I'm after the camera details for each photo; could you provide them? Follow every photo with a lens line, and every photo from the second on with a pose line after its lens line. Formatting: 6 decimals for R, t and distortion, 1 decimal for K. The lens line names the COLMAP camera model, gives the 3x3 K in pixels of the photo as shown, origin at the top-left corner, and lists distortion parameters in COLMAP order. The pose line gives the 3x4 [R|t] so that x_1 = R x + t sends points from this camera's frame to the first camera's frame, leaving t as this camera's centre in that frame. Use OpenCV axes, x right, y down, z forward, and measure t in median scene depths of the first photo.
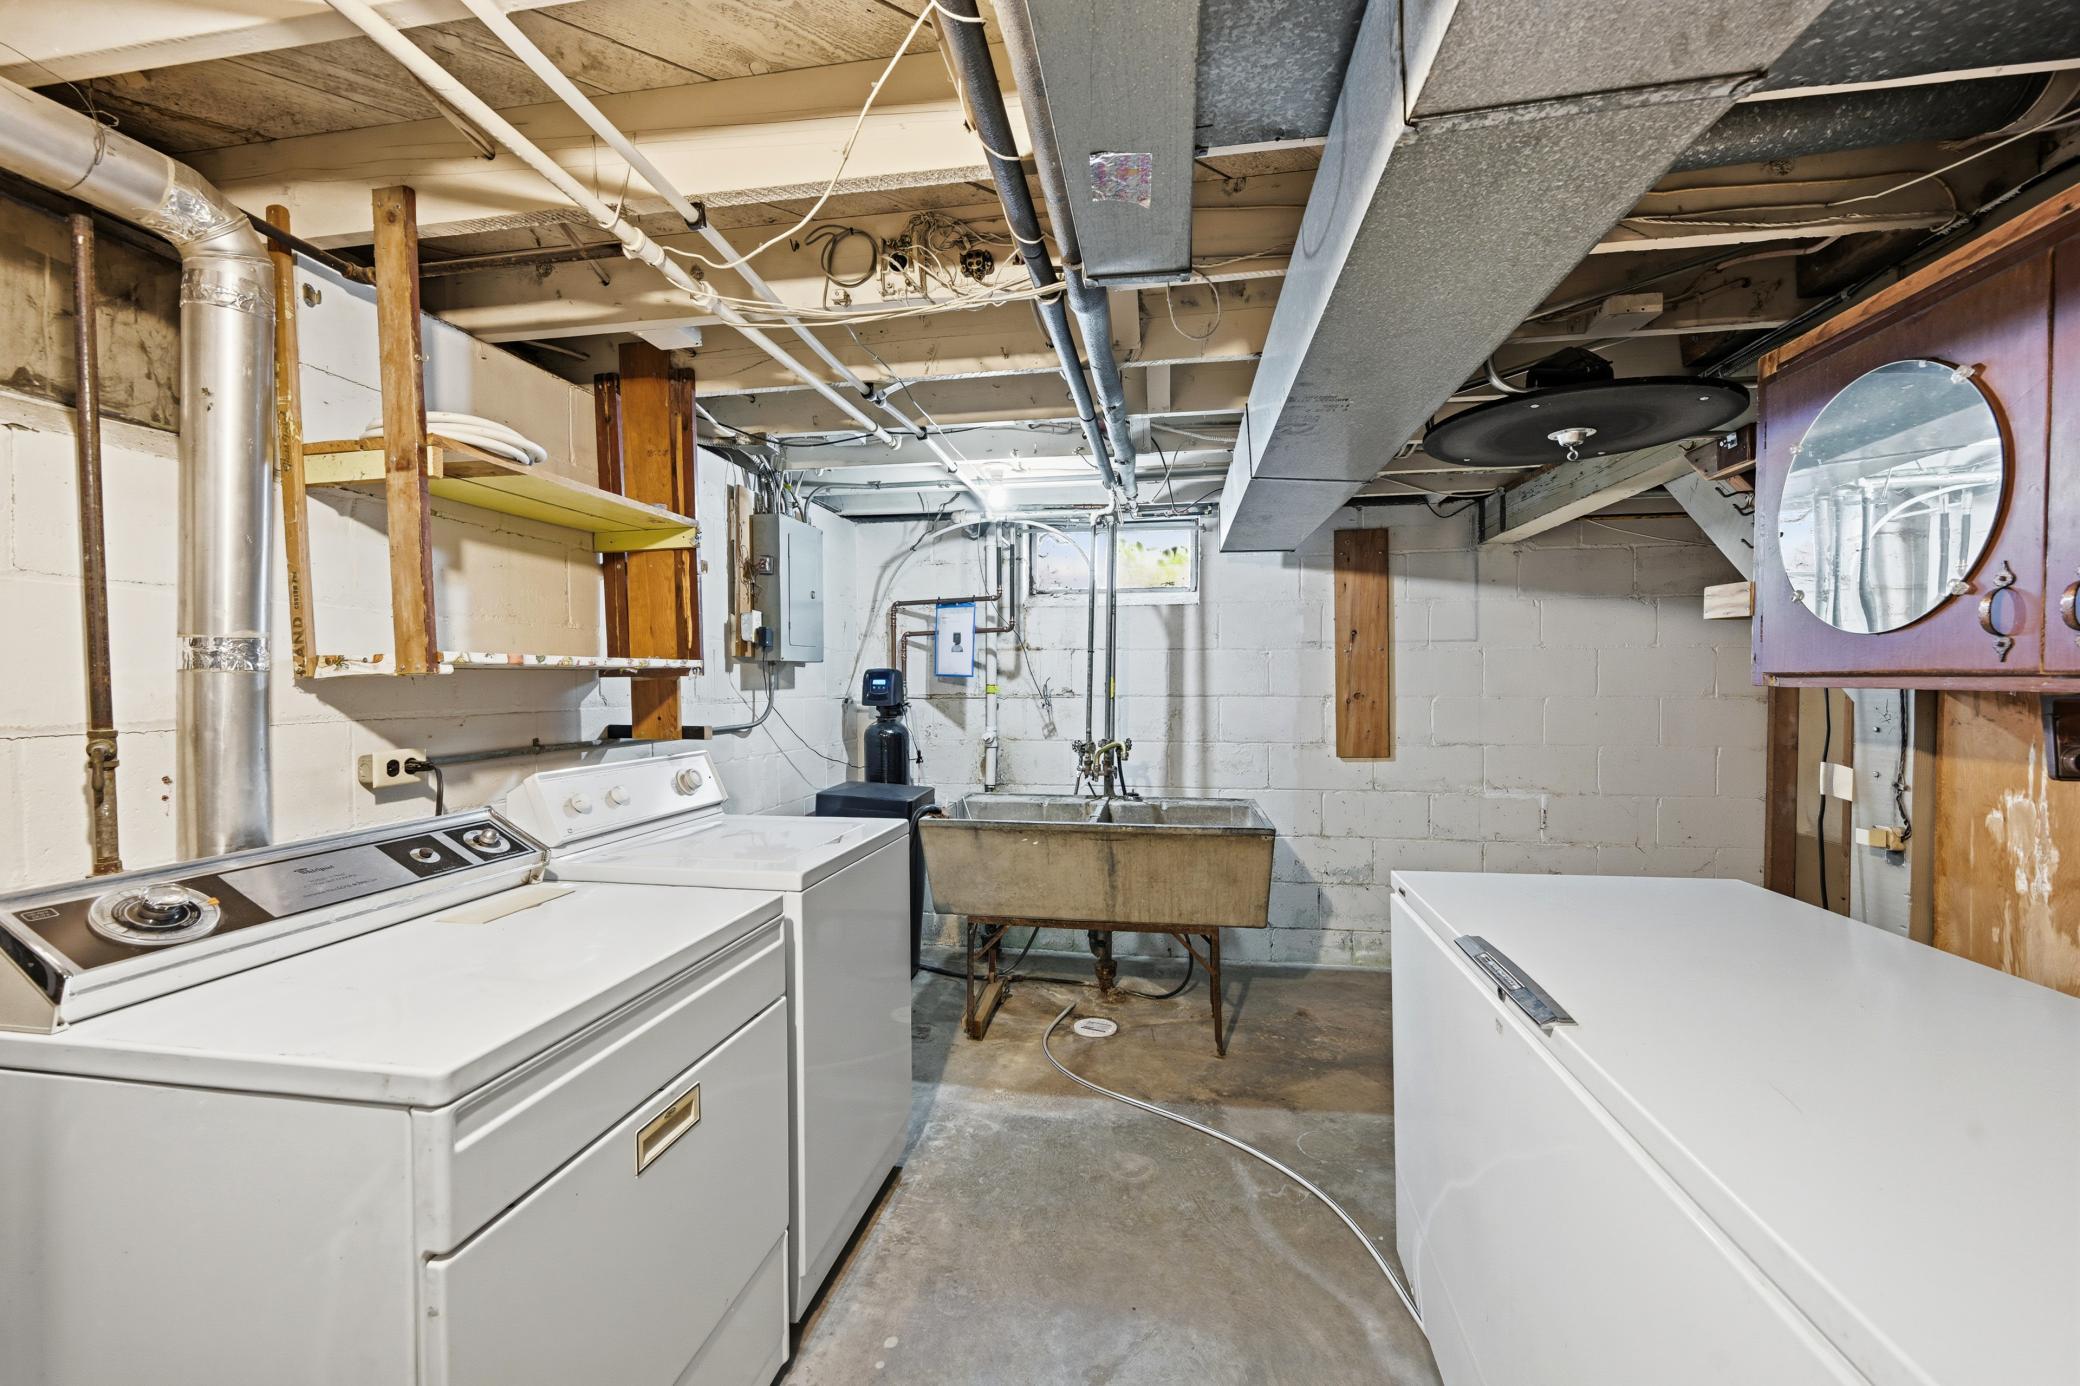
lens RADIAL K [[827.4, 0, 1038.8], [0, 827.4, 693.3], [0, 0, 1]] dist [0.000534, 0.000097]
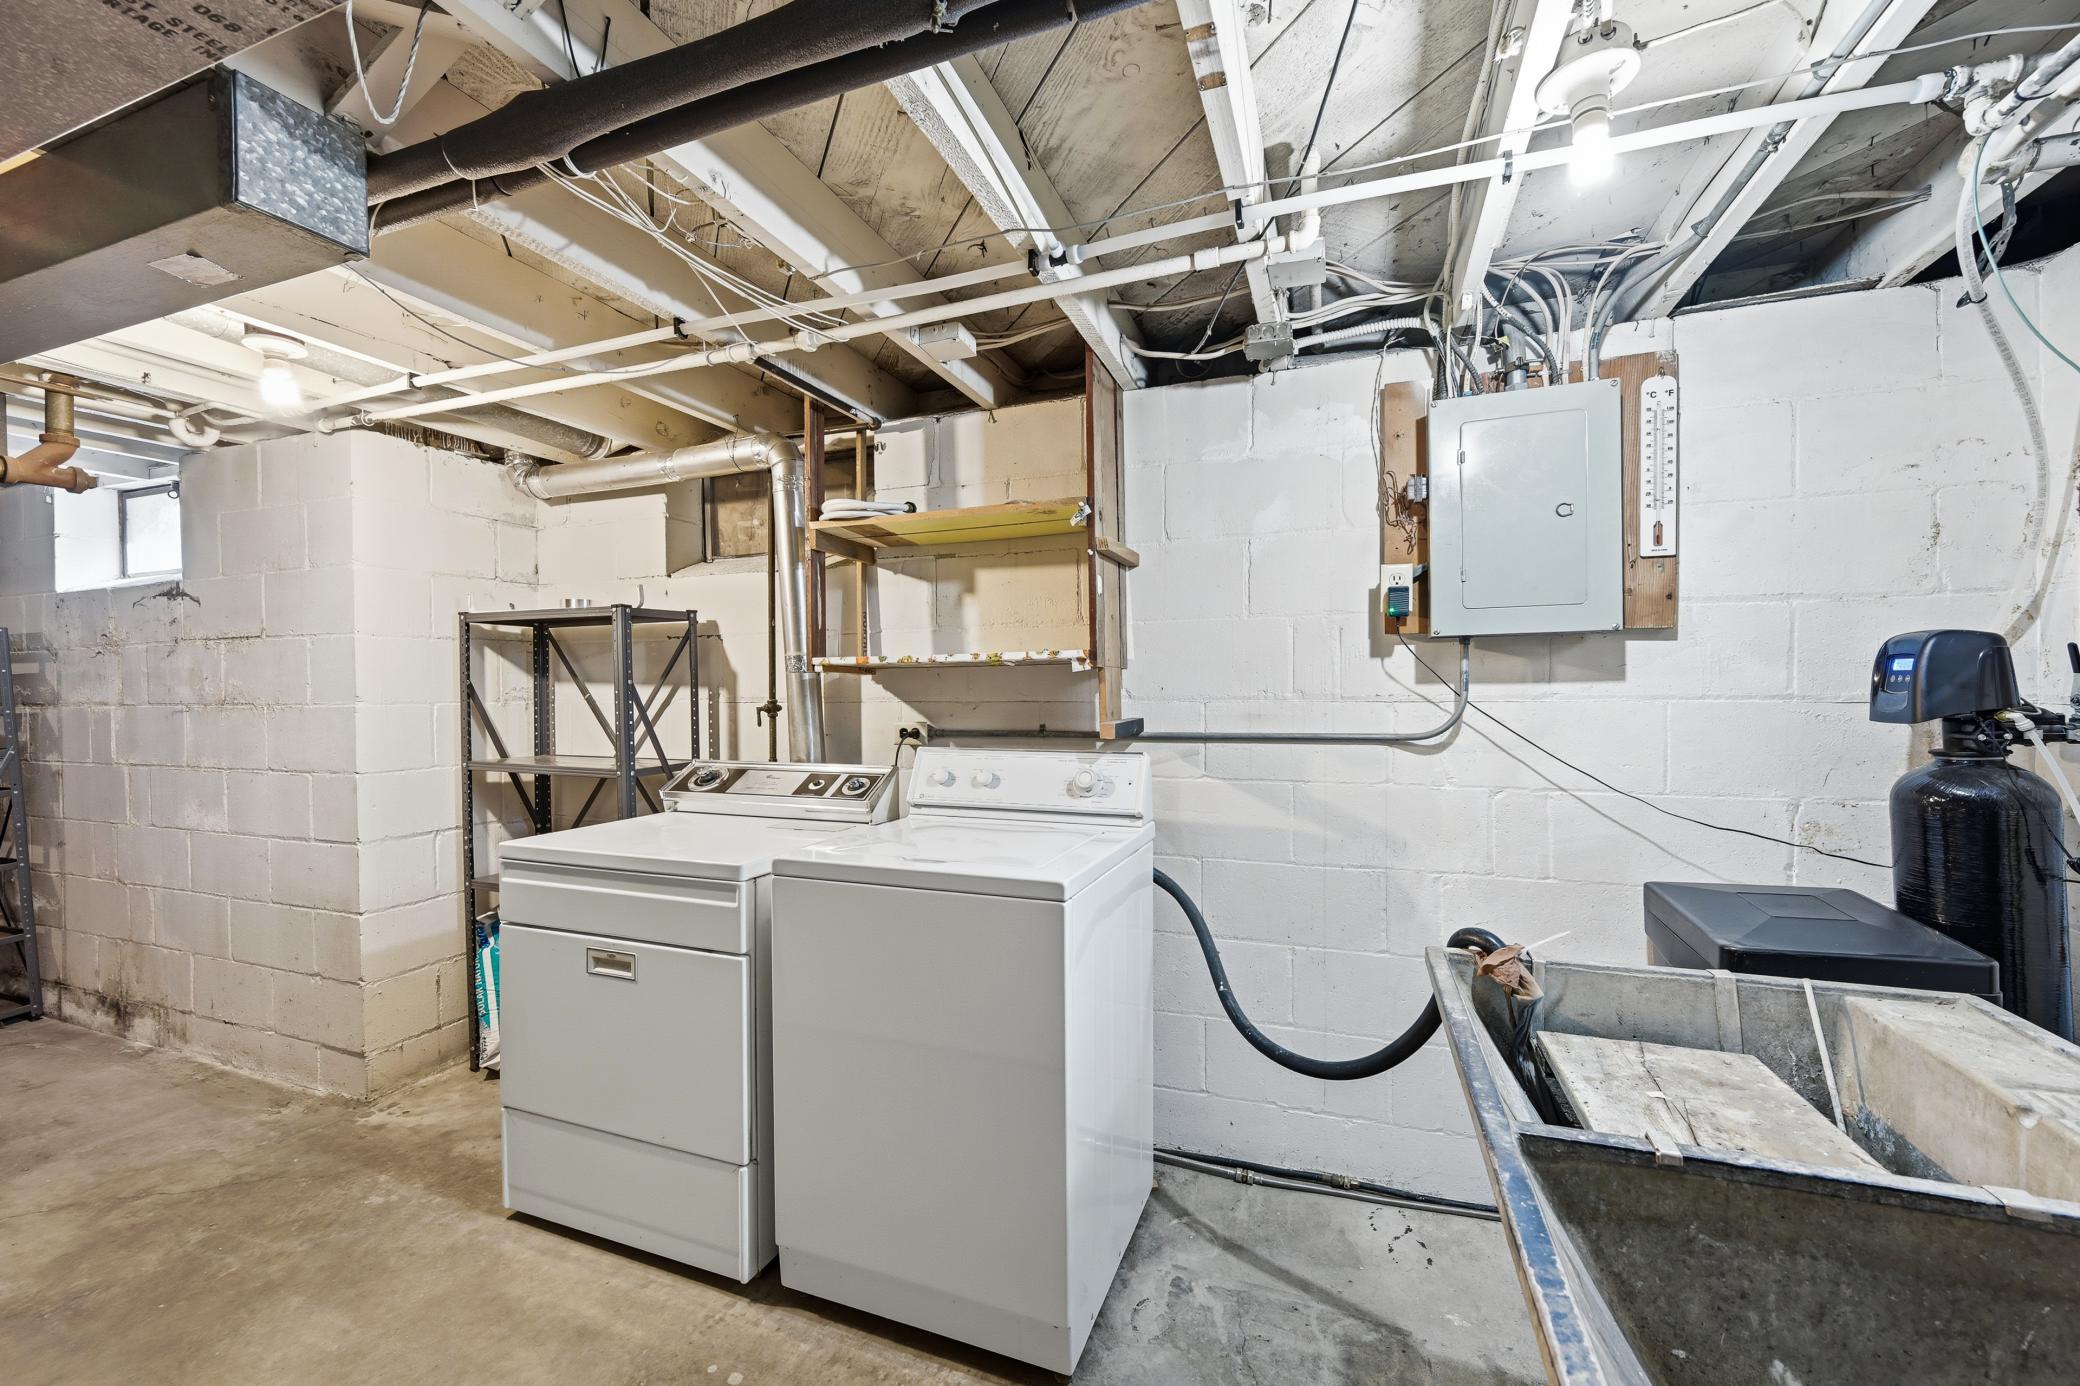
lens RADIAL K [[827.4, 0, 1035.7], [0, 827.4, 691.2], [0, 0, 1]] dist [0.000534, 0.000097]
pose [[-0.198241, 0.016807, -0.980009, 0.560811], [-0.003128, 0.999837, 0.017780, -0.012735], [0.980148, 0.006590, -0.198156, 1.282863]]
